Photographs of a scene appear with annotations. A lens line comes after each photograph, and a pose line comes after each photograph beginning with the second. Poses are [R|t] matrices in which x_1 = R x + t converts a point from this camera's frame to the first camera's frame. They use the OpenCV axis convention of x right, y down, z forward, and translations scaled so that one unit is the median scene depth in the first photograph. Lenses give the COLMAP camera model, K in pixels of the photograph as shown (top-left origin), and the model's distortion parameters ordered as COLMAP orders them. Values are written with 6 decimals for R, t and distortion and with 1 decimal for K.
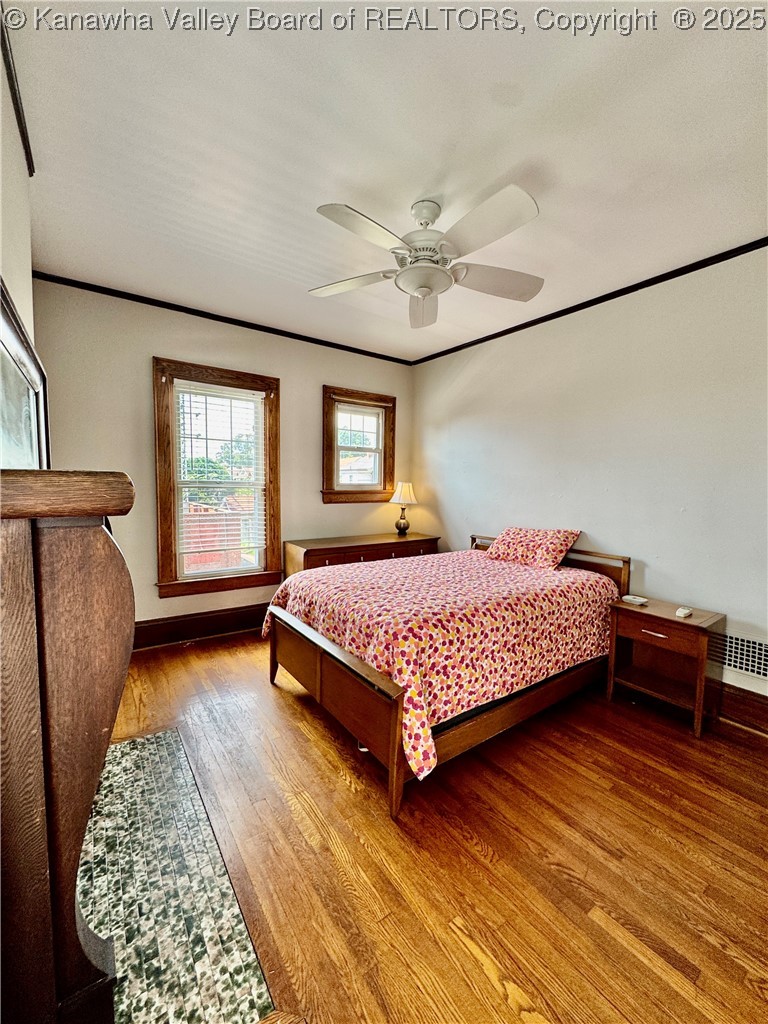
lens RADIAL K [[407.9, 0, 389.9], [0, 407.9, 514.8], [0, 0, 1]] dist [-0.004908, 0.000537]
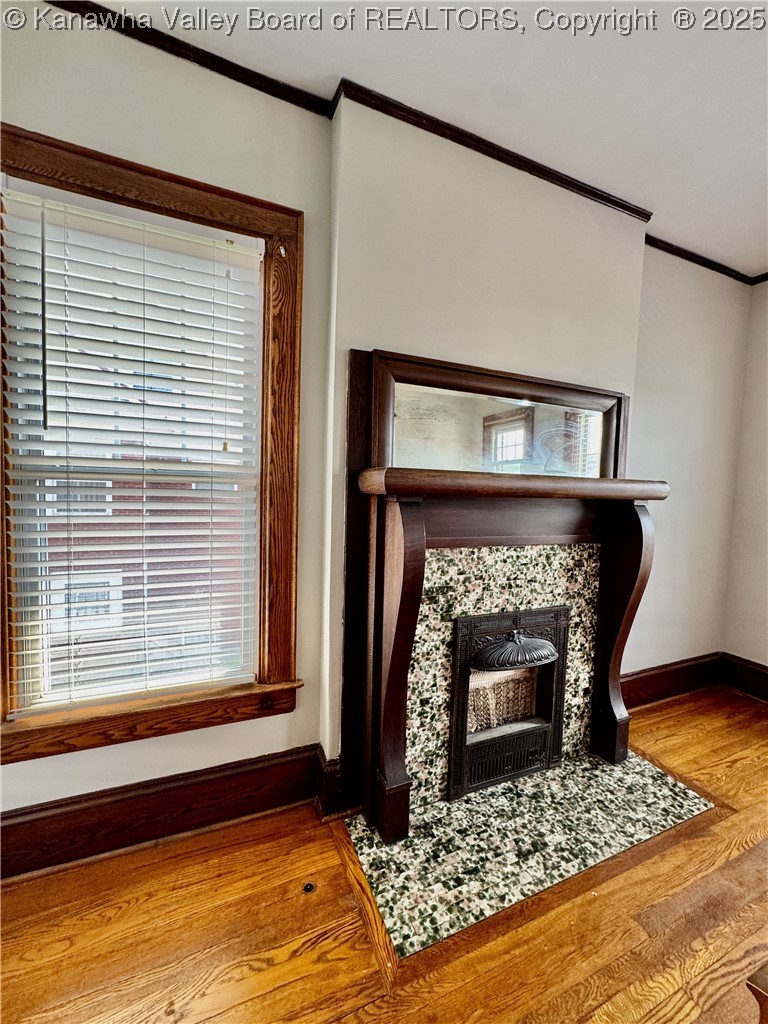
lens RADIAL K [[412.6, 0, 386.5], [0, 412.6, 513.7], [0, 0, 1]] dist [-0.003250, 0.000089]
pose [[-0.204347, 0.036128, -0.978232, 0.555127], [-0.104503, 0.992803, 0.058497, -0.011219], [0.973304, 0.114182, -0.199101, 0.779186]]
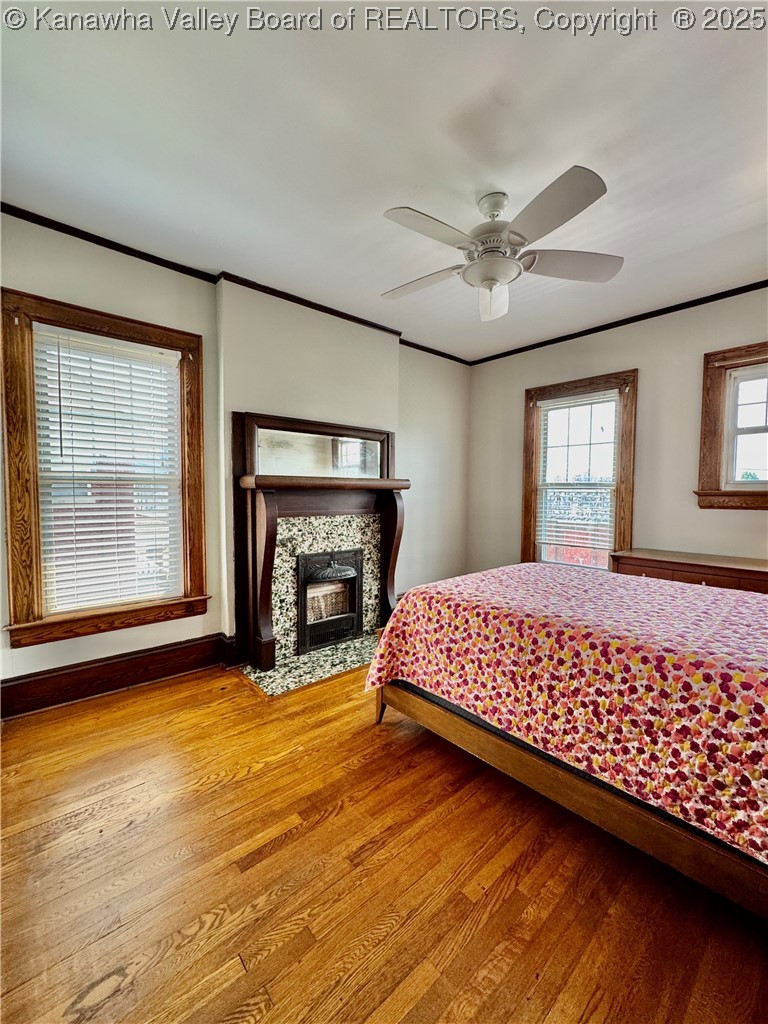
lens RADIAL K [[412.6, 0, 386.5], [0, 412.6, 513.7], [0, 0, 1]] dist [-0.003250, 0.000089]
pose [[0.104170, 0.037862, -0.993839, 1.604154], [-0.076883, 0.996591, 0.029909, 0.014327], [0.991583, 0.073293, 0.106725, 0.992034]]
